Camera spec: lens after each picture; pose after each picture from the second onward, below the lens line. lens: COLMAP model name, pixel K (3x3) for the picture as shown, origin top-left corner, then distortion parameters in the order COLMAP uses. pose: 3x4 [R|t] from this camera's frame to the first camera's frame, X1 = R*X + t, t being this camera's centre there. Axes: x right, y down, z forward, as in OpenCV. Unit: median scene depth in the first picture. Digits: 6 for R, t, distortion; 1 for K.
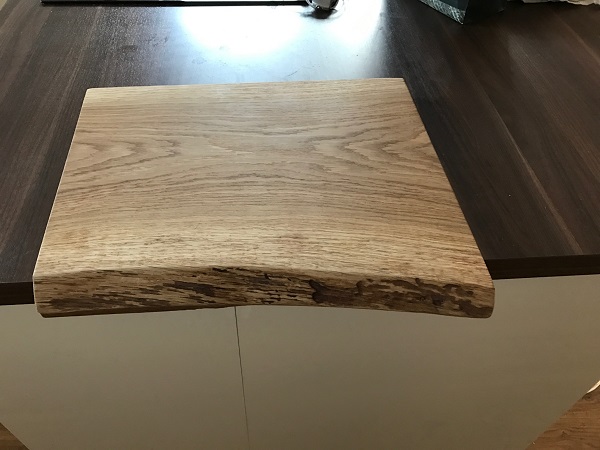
lens RADIAL K [[500.0, 0, 296.5], [0, 500.0, 225.5], [0, 0, 1]] dist [0.028774, -0.034454]
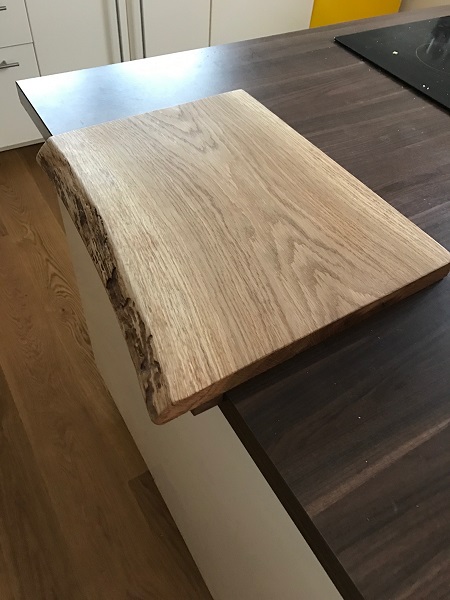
lens RADIAL K [[500.0, 0, 222.6], [0, 500.0, 299.4], [0, 0, 1]] dist [0.028774, -0.034454]
pose [[0.442095, 0.676469, -0.589018, 0.722477], [-0.698439, 0.671644, 0.247139, -0.244404], [0.562792, 0.302134, 0.769402, 0.265716]]
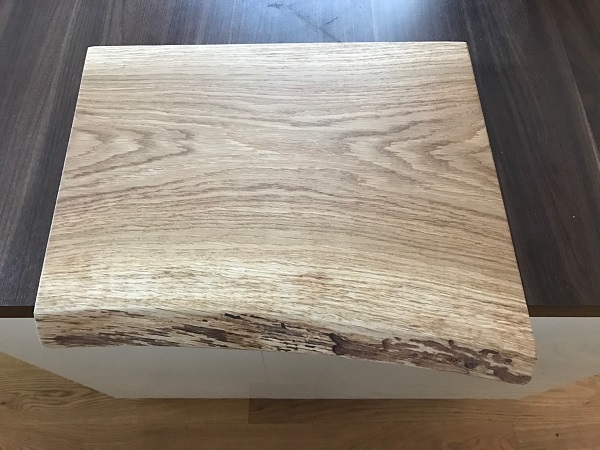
lens RADIAL K [[500.0, 0, 297.9], [0, 500.0, 222.8], [0, 0, 1]] dist [0.028774, -0.034454]
pose [[0.996530, 0.064211, -0.052965, 0.002180], [-0.047435, 0.960977, 0.272531, -0.285915], [0.068397, -0.269073, 0.960688, 0.153594]]
